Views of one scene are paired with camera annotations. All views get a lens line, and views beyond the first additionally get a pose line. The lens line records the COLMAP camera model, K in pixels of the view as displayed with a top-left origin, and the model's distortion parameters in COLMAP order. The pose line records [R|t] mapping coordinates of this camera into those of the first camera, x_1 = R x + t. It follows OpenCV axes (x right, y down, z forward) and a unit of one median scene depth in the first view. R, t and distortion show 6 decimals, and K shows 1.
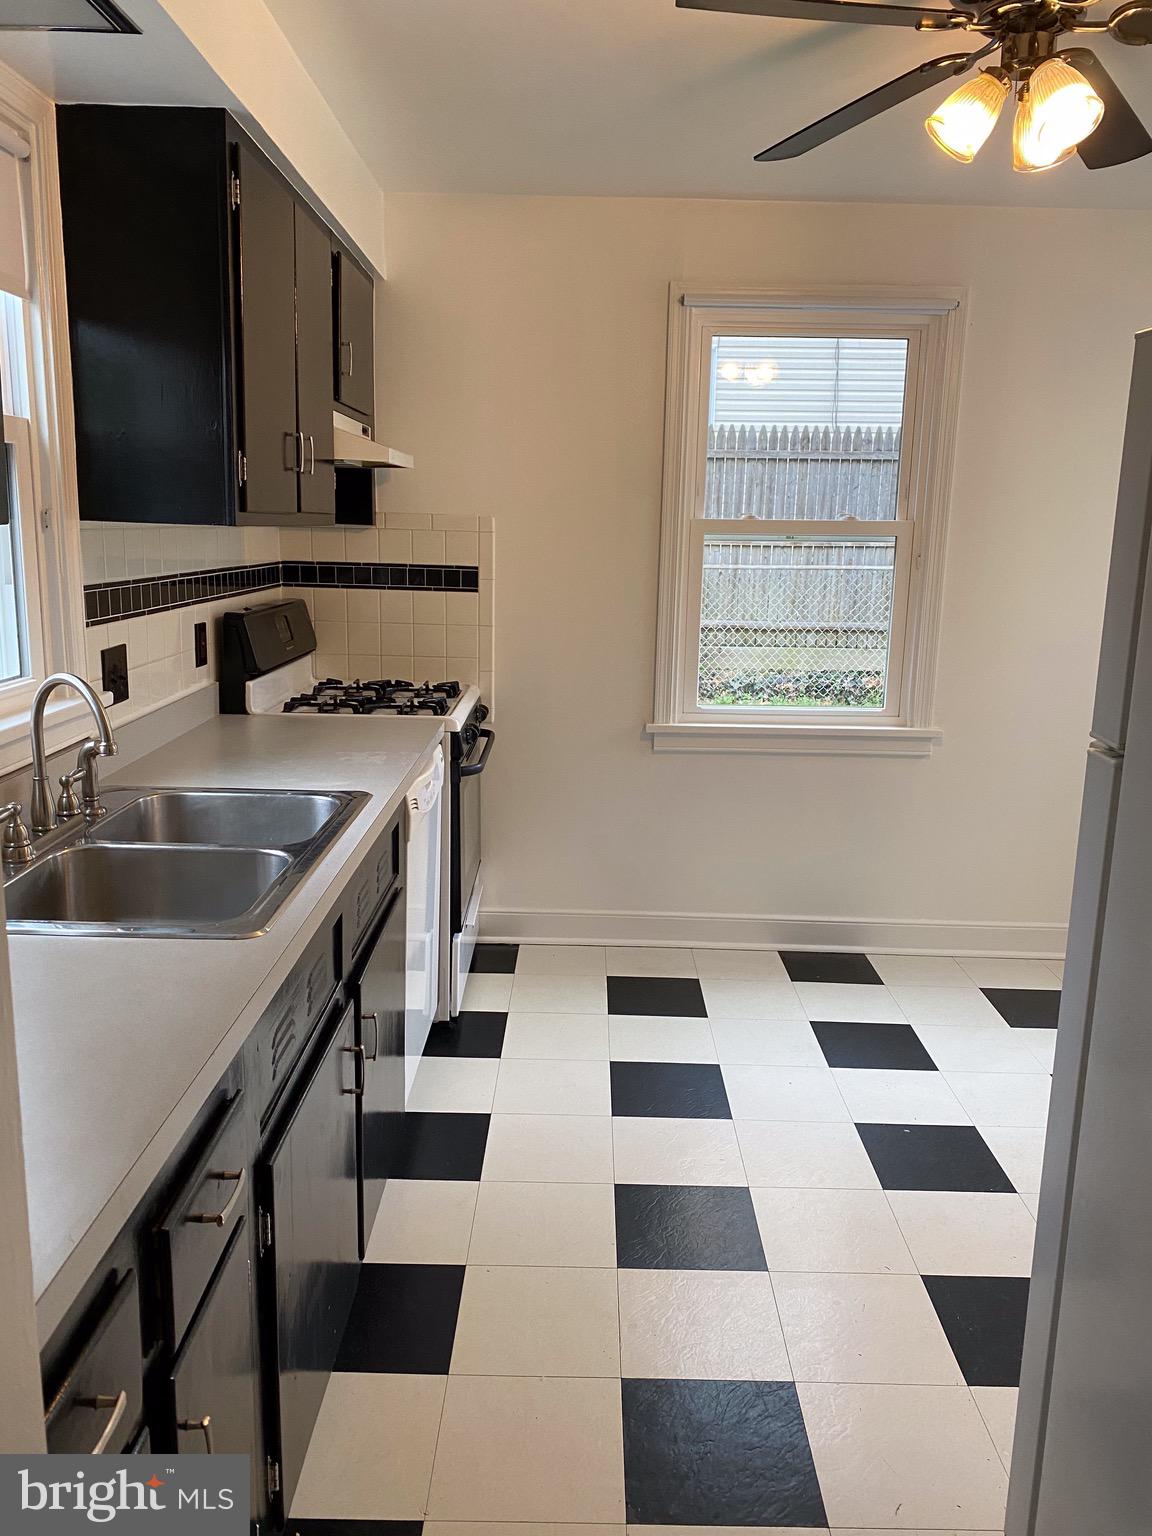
lens RADIAL K [[1169.8, 0, 576.0], [0, 1169.8, 768.0], [0, 0, 1]] dist [0.101013, -0.165790]
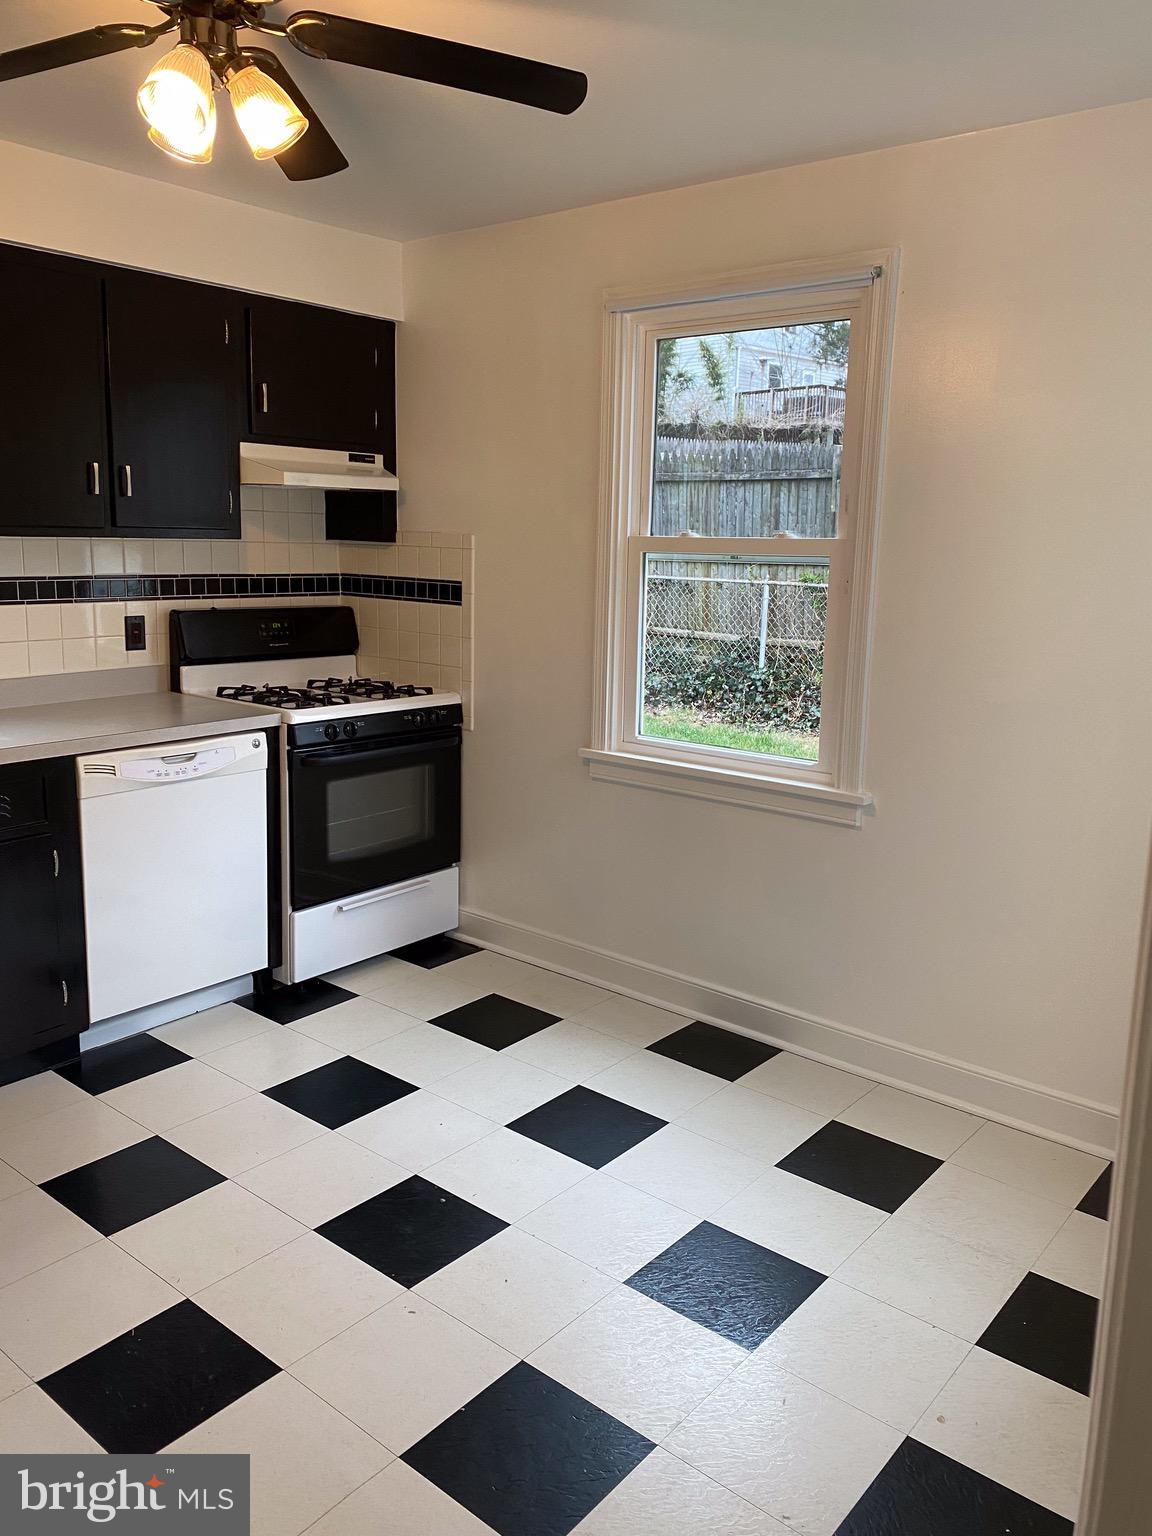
lens RADIAL K [[1169.8, 0, 576.0], [0, 1169.8, 768.0], [0, 0, 1]] dist [0.101013, -0.165790]
pose [[0.774924, 0.121989, -0.620171, 0.670061], [-0.135637, 0.990435, 0.025338, -0.046091], [0.617330, 0.064483, 0.784057, 0.247301]]
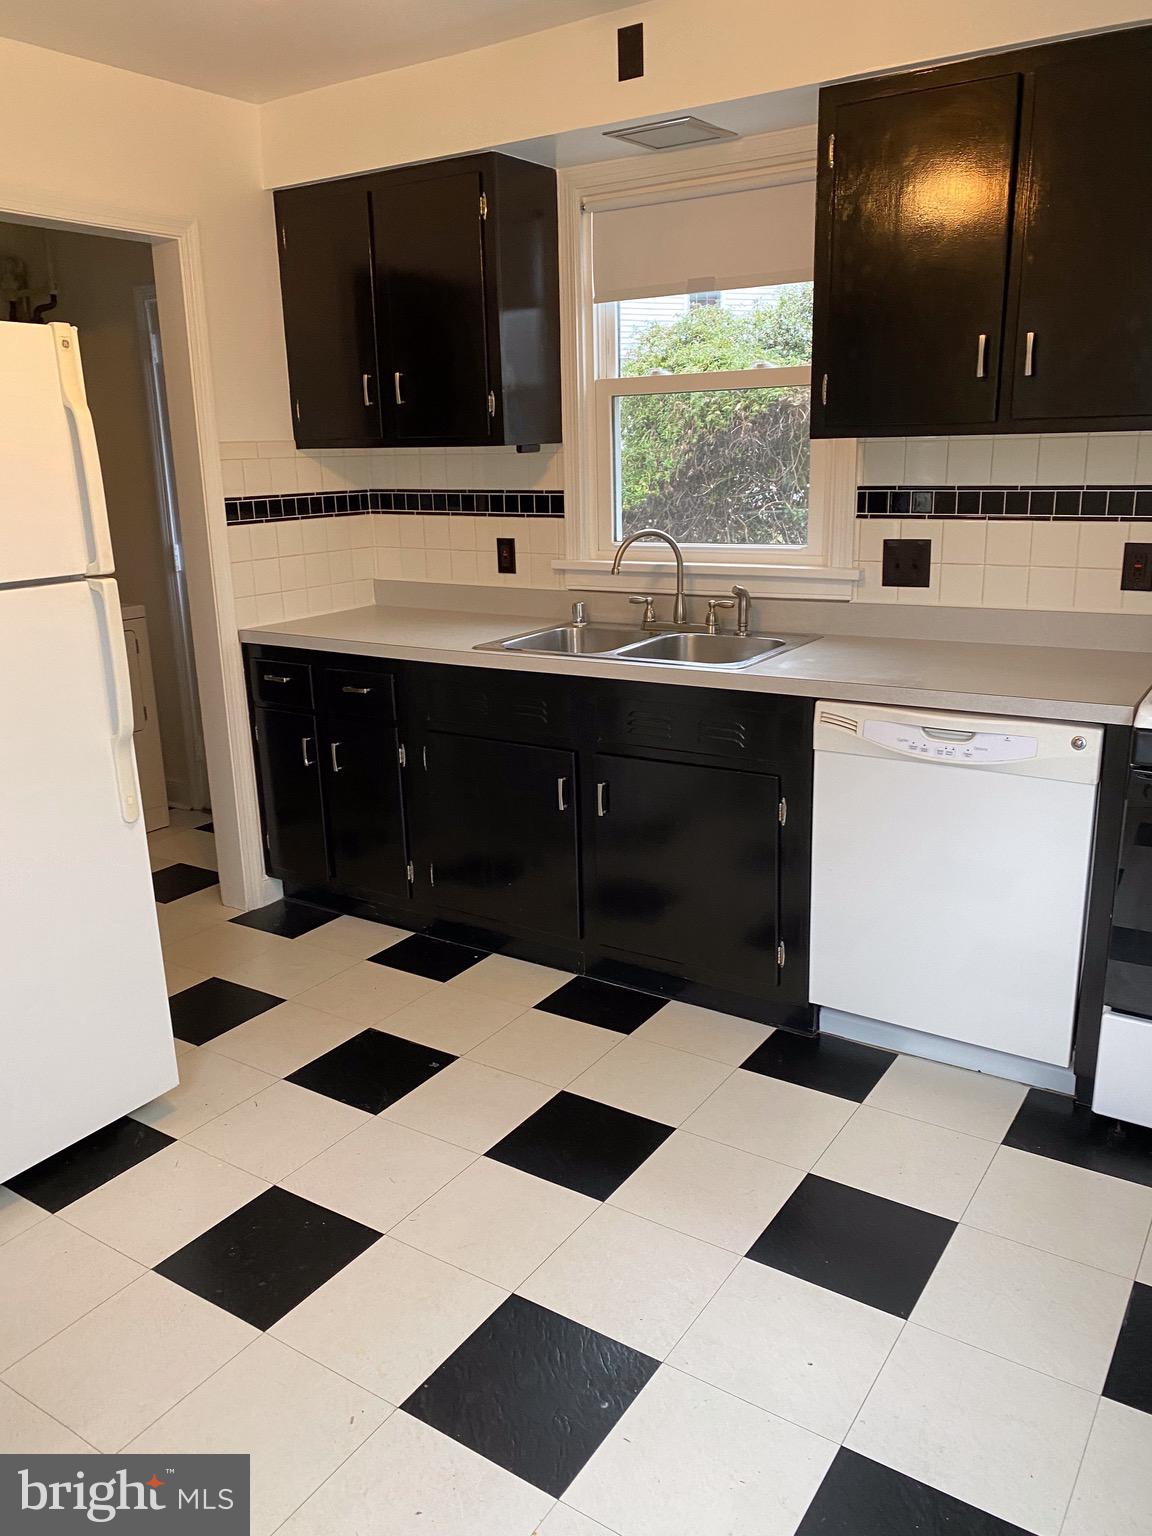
lens RADIAL K [[1201.1, 0, 576.0], [0, 1201.1, 768.0], [0, 0, 1]] dist [-0.000609, -0.000571]
pose [[-0.555077, 0.218665, -0.802543, 0.551712], [-0.151350, 0.922171, 0.355941, -0.177798], [0.817914, 0.319040, -0.478781, 0.900636]]
